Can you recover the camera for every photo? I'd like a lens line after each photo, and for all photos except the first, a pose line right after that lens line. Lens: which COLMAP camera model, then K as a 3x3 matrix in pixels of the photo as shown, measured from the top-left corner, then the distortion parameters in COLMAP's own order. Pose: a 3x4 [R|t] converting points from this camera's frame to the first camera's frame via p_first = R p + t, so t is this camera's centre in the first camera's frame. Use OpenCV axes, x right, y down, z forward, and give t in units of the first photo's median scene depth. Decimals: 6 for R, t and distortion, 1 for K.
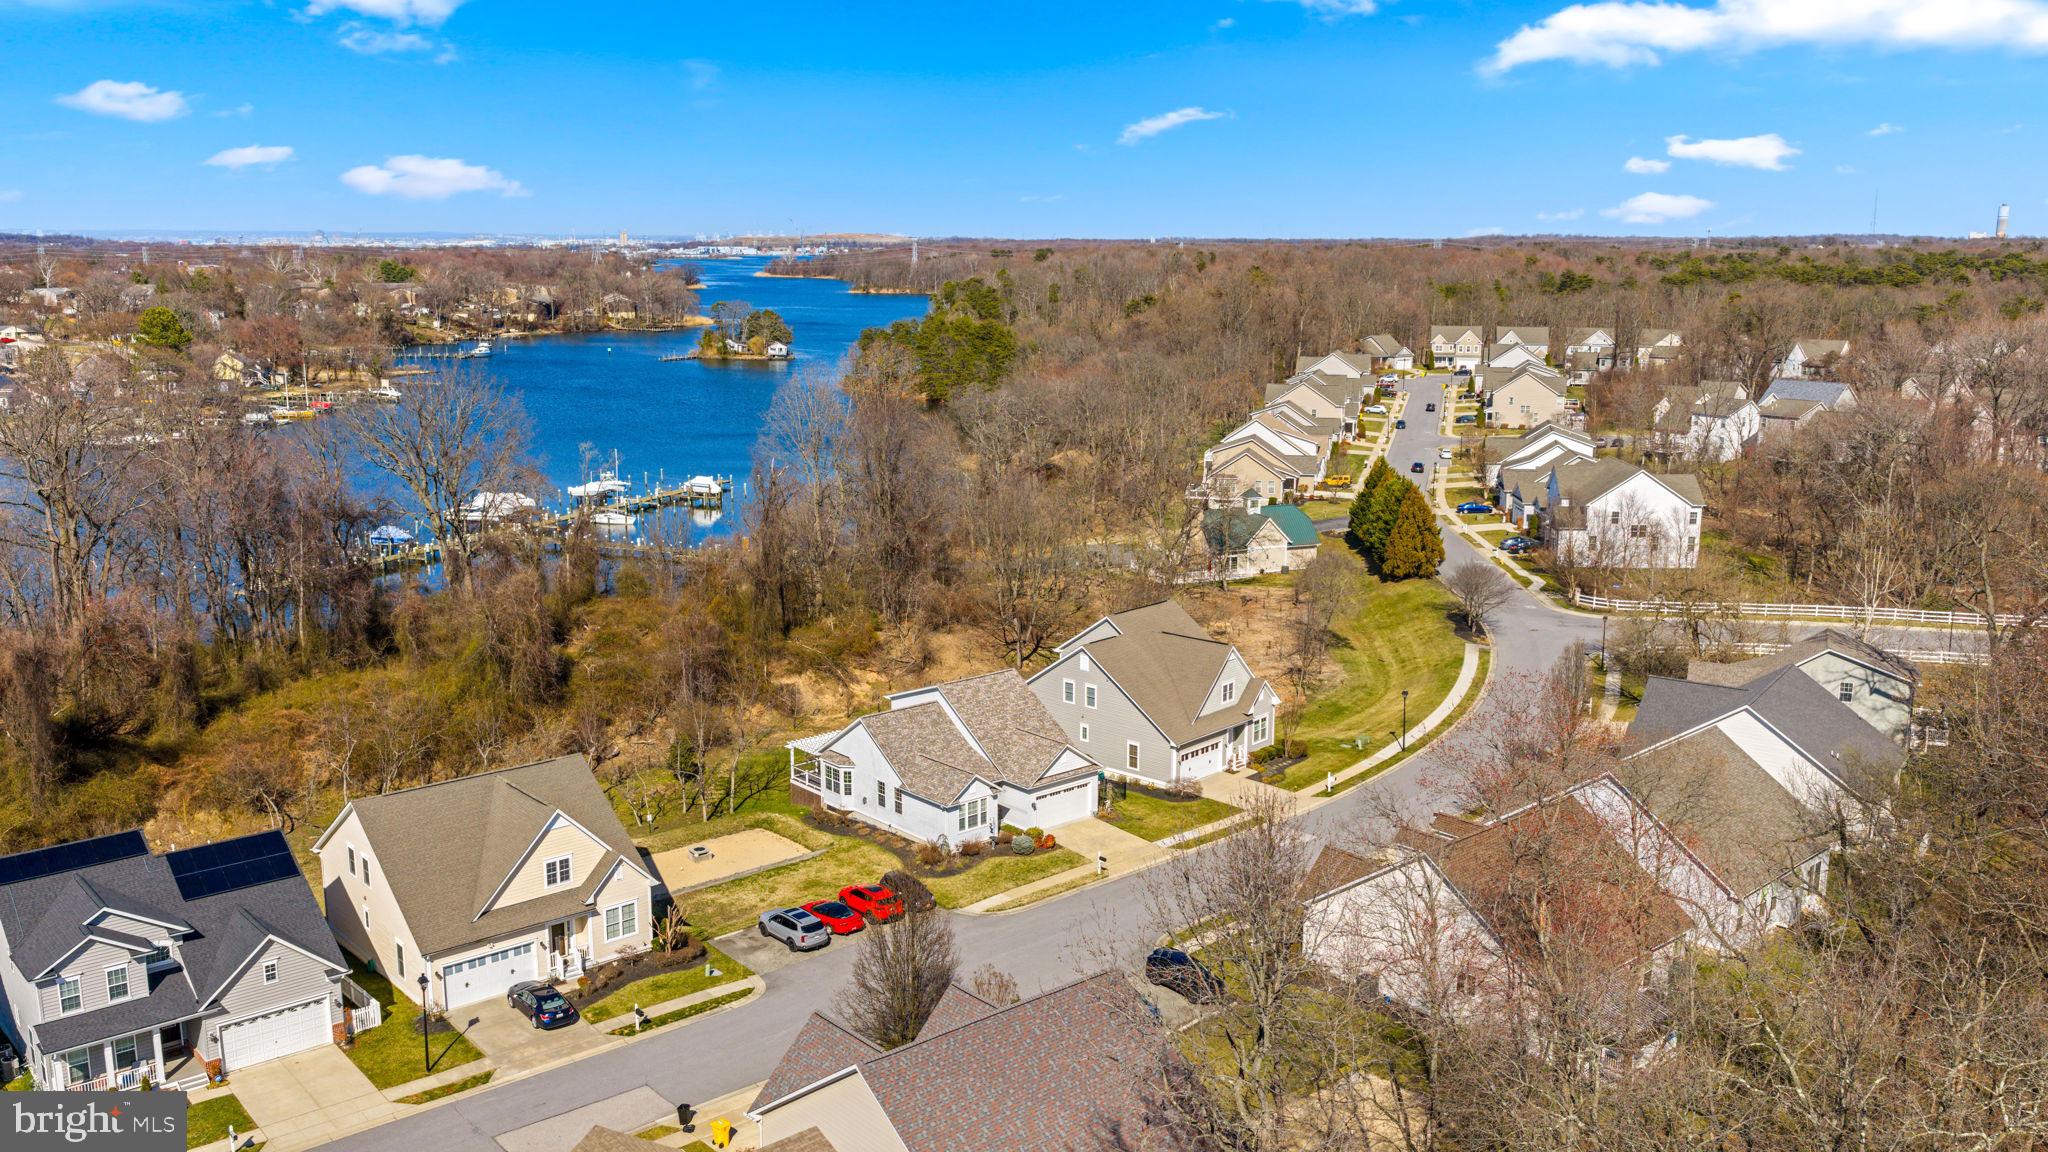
lens RADIAL K [[1750.2, 0, 1024.0], [0, 1750.2, 576.0], [0, 0, 1]] dist [0.012660, -0.041421]
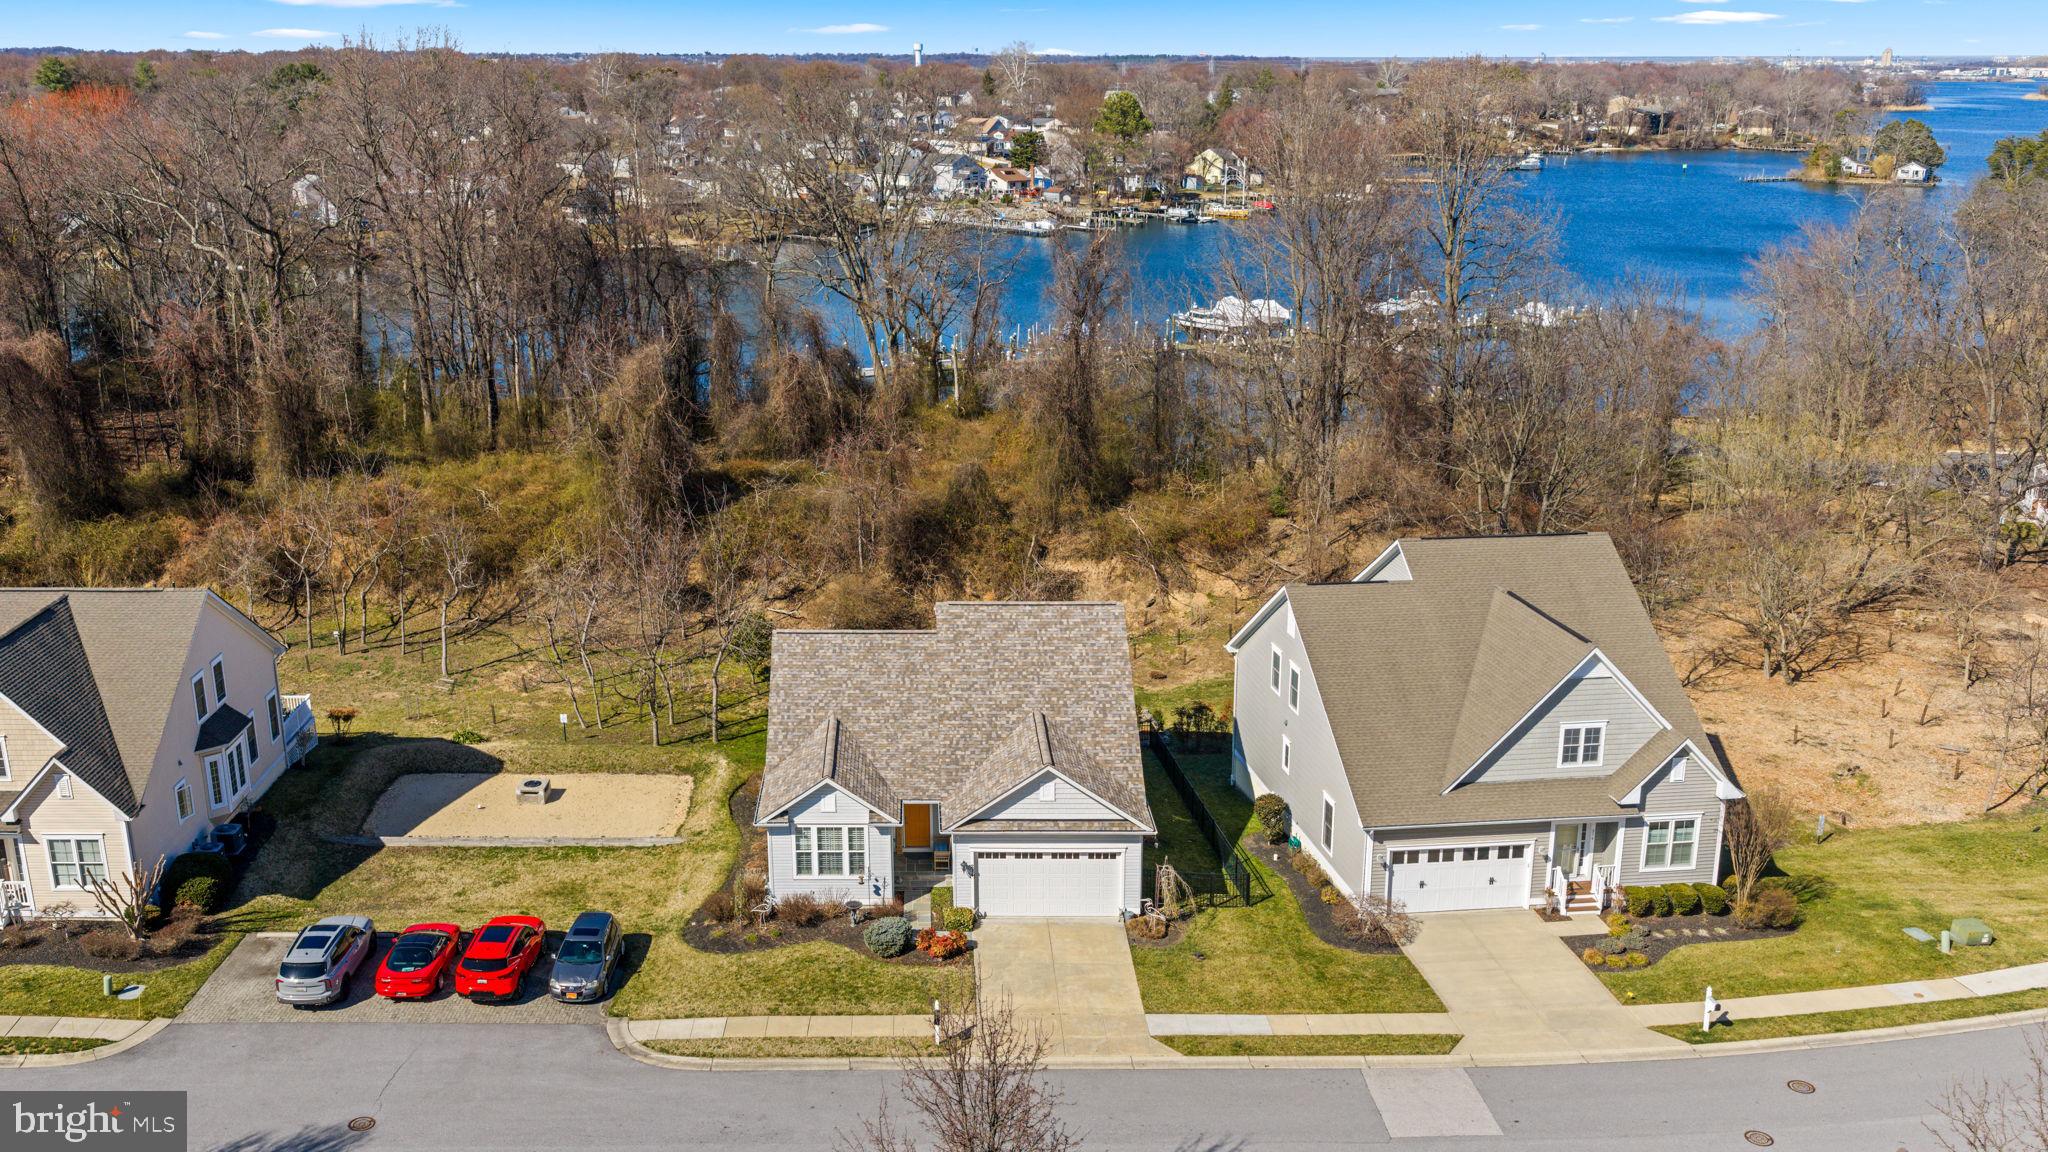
lens RADIAL K [[1750.2, 0, 1024.0], [0, 1750.2, 576.0], [0, 0, 1]] dist [0.012660, -0.041421]
pose [[0.738509, 0.175417, -0.651025, 0.301786], [-0.123829, 0.984427, 0.124782, -0.016511], [0.662775, -0.011537, 0.748730, 0.565891]]
